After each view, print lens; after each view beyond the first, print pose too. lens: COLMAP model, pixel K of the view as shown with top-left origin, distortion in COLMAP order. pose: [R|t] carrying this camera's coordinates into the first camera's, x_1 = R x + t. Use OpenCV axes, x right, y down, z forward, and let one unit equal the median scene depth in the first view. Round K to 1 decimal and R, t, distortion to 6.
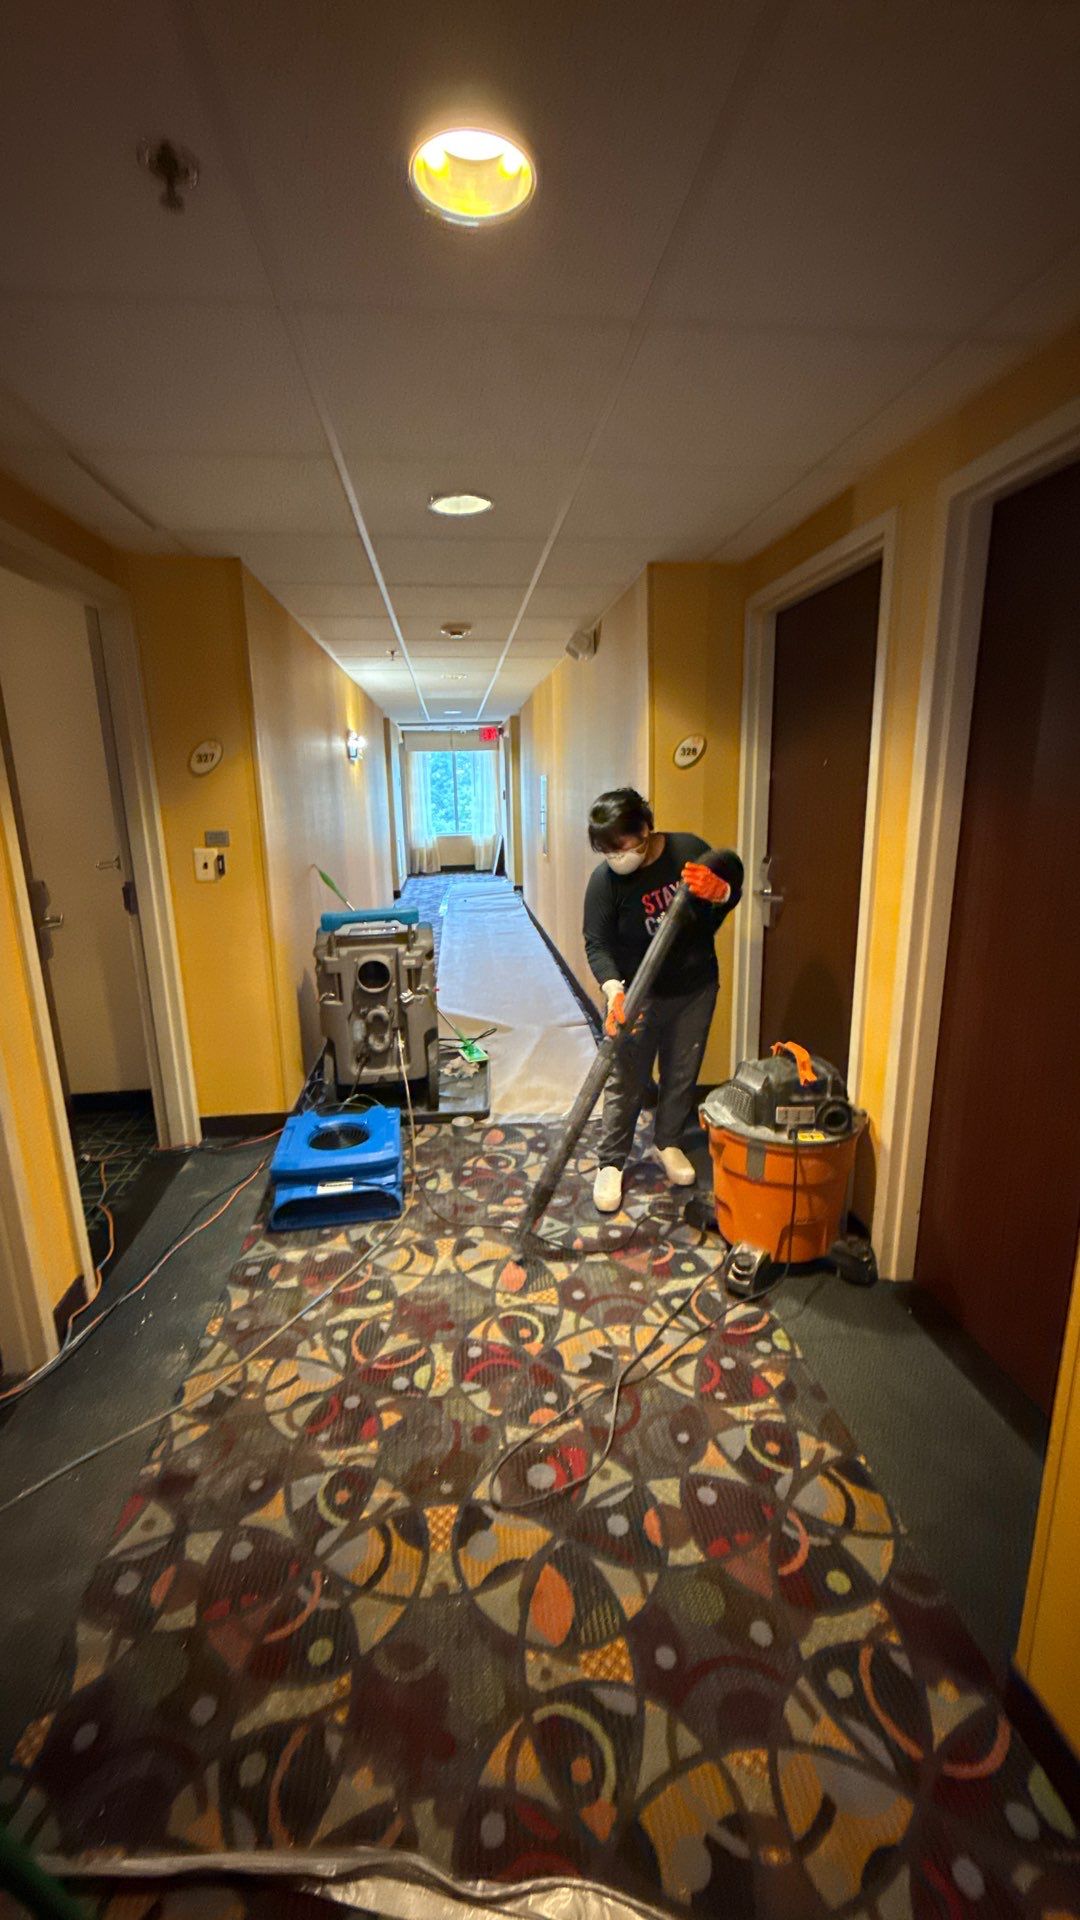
lens RADIAL K [[763.1, 0, 540.0], [0, 763.1, 960.0], [0, 0, 1]] dist [-0.000965, -0.000068]
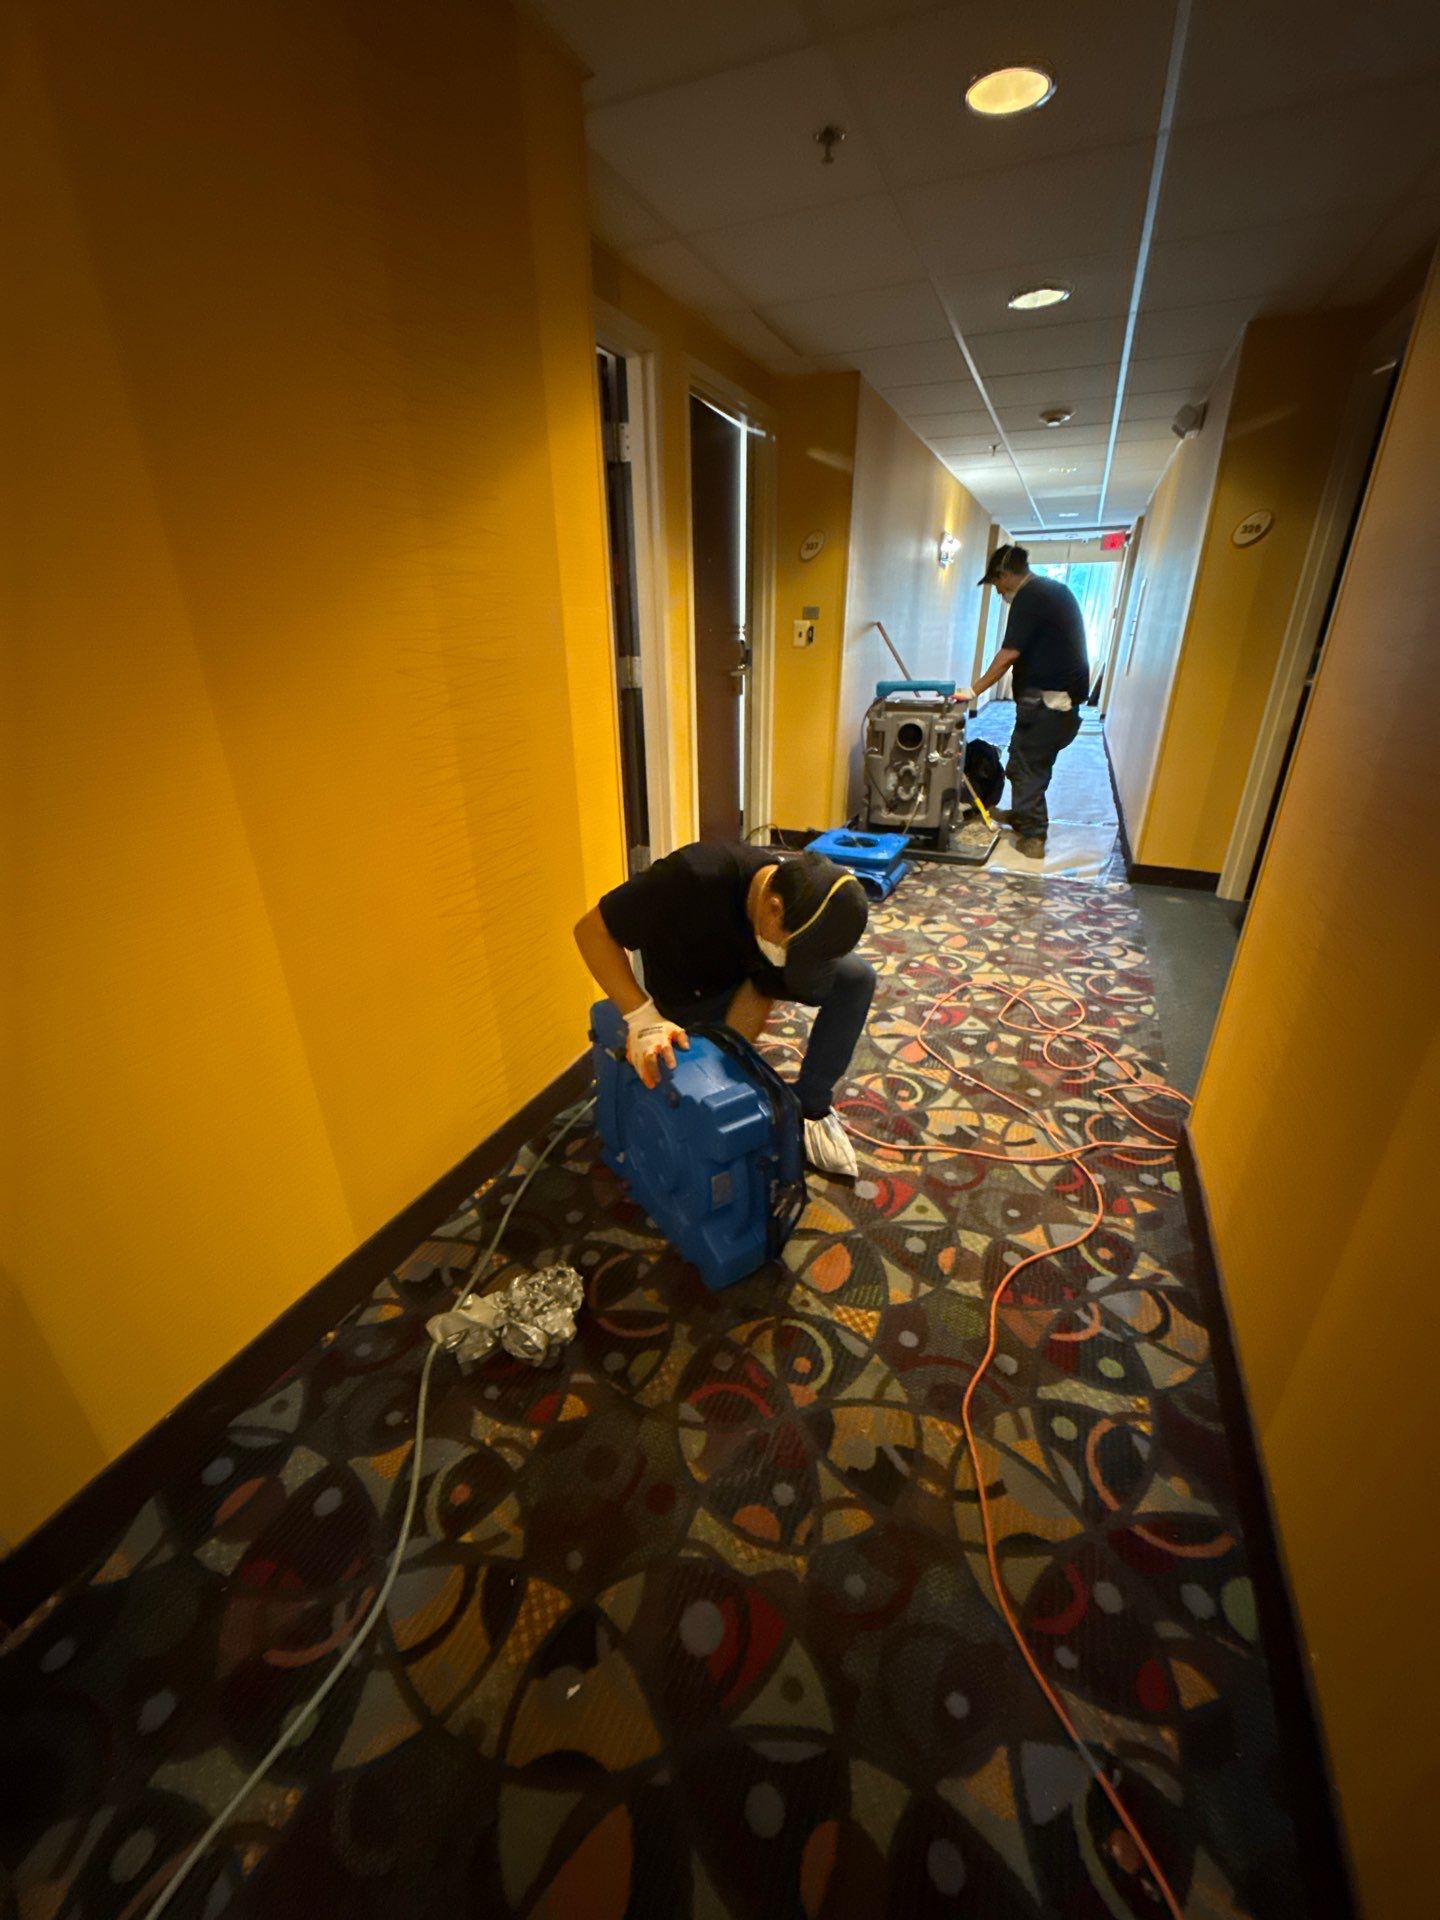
lens RADIAL K [[763.7, 0, 722.9], [0, 763.7, 961.5], [0, 0, 1]] dist [0.002306, 0.000205]
pose [[0.867960, 0.215092, -0.447638, 0.155555], [-0.122762, 0.966297, 0.226275, 0.131380], [0.481221, -0.141445, 0.865112, -0.284288]]
